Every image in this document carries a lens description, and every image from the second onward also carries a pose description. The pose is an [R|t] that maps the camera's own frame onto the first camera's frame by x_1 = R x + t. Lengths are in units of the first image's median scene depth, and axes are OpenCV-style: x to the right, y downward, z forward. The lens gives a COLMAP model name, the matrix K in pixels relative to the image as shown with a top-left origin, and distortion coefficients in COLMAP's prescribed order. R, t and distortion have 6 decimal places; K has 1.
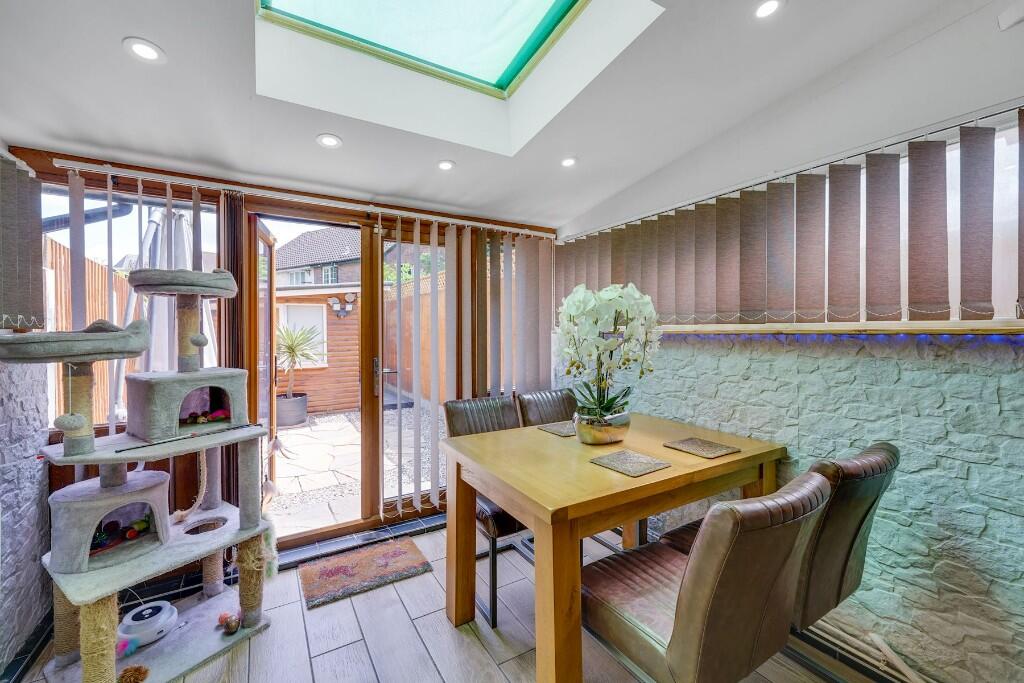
lens RADIAL K [[418.1, 0, 512.2], [0, 418.1, 337.3], [0, 0, 1]] dist [-0.002017, -0.000366]
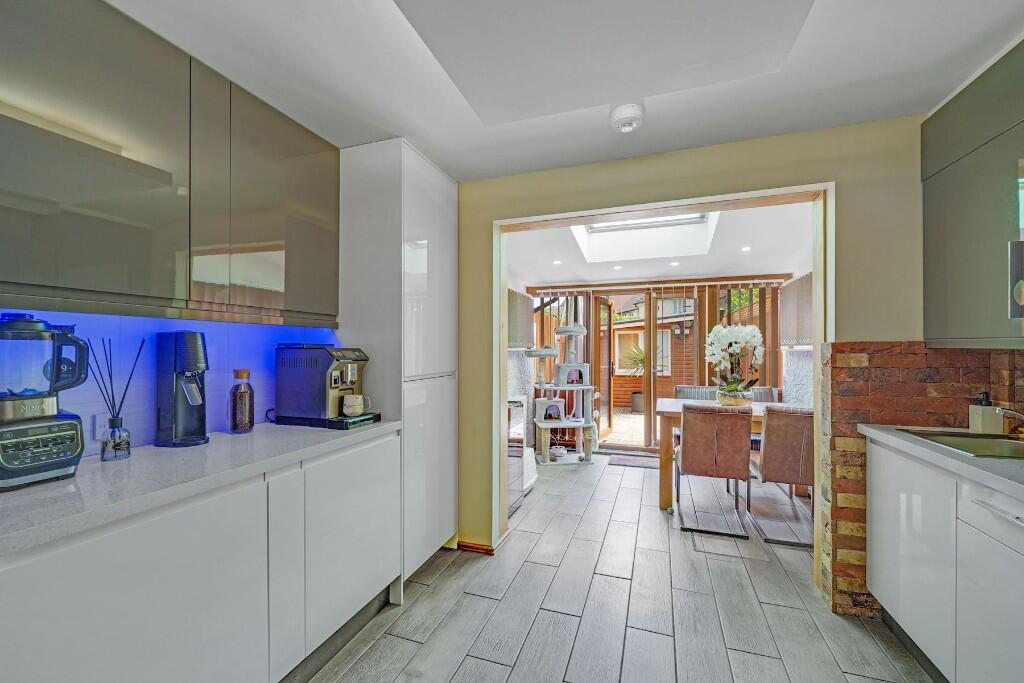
lens RADIAL K [[418.1, 0, 510.6], [0, 418.1, 348.0], [0, 0, 1]] dist [-0.002017, -0.000366]
pose [[0.642346, -0.006706, -0.766386, 1.000449], [-0.011242, 0.999772, -0.018171, 0.035402], [0.766332, 0.020288, 0.642124, -0.989591]]
